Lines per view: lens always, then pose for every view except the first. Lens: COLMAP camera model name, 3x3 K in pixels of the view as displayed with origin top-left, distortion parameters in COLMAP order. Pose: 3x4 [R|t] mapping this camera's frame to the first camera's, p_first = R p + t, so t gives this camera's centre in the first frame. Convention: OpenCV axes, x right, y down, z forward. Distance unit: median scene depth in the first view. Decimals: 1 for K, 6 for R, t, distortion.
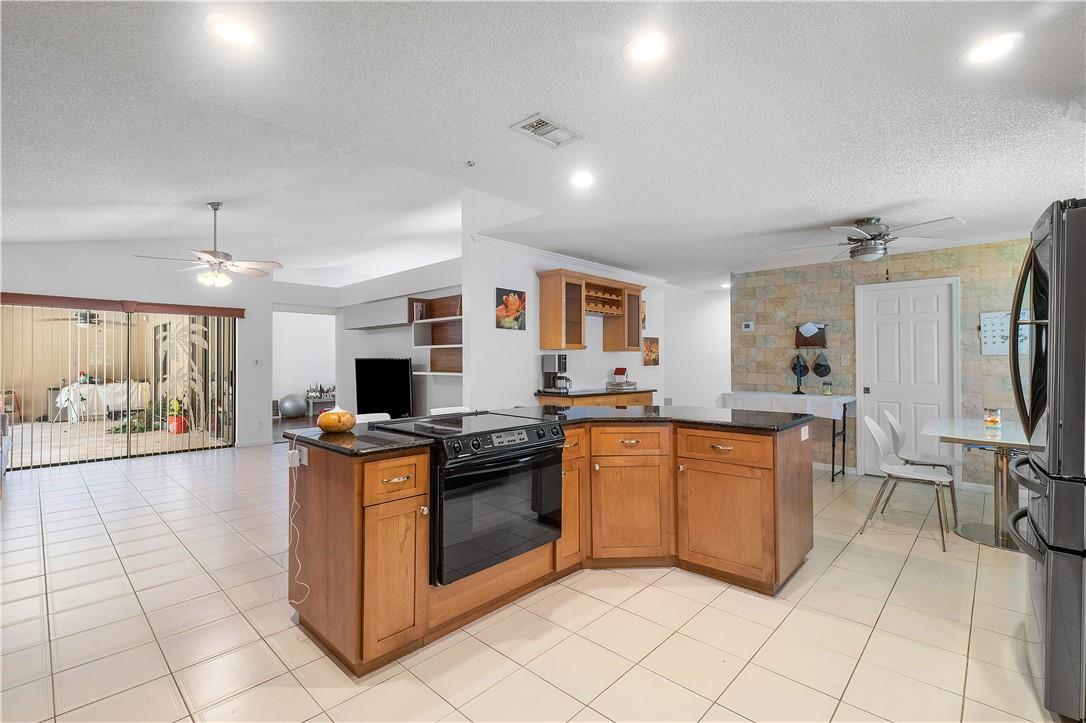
lens RADIAL K [[481.2, 0, 533.1], [0, 481.2, 360.9], [0, 0, 1]] dist [-0.004339, 0.001156]
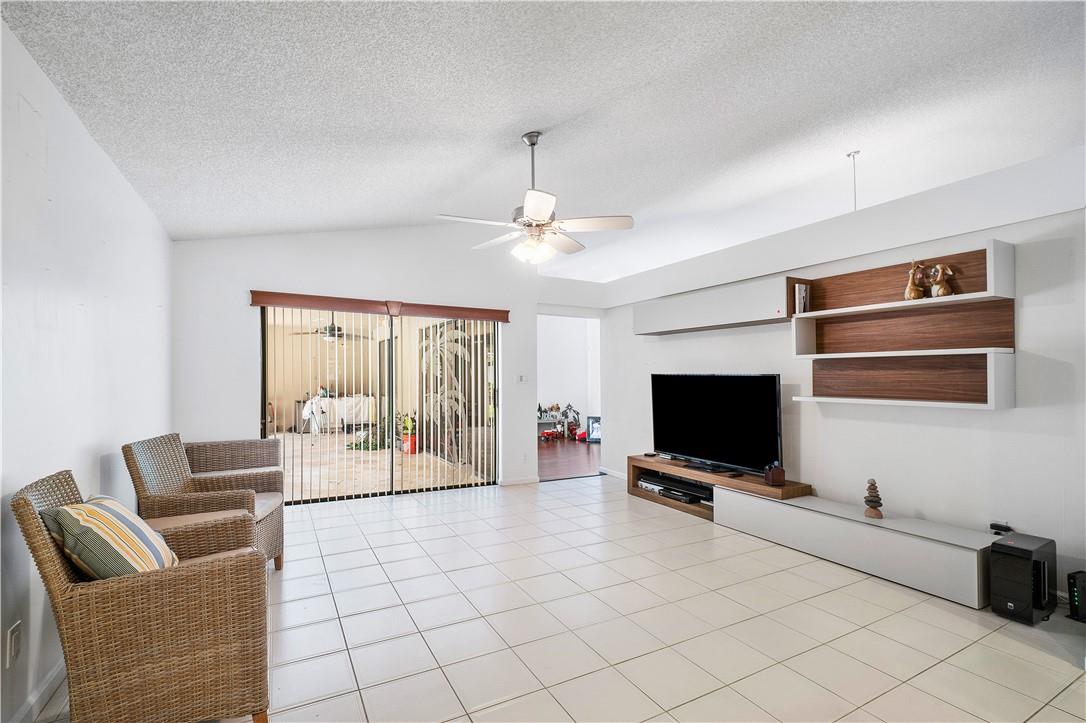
lens RADIAL K [[481.2, 0, 535.6], [0, 481.2, 394.5], [0, 0, 1]] dist [-0.004339, 0.001156]
pose [[0.952606, 0.018916, -0.303619, -0.322777], [-0.008423, 0.999322, 0.035831, 0.000721], [0.304091, -0.031576, 0.952120, 0.263273]]
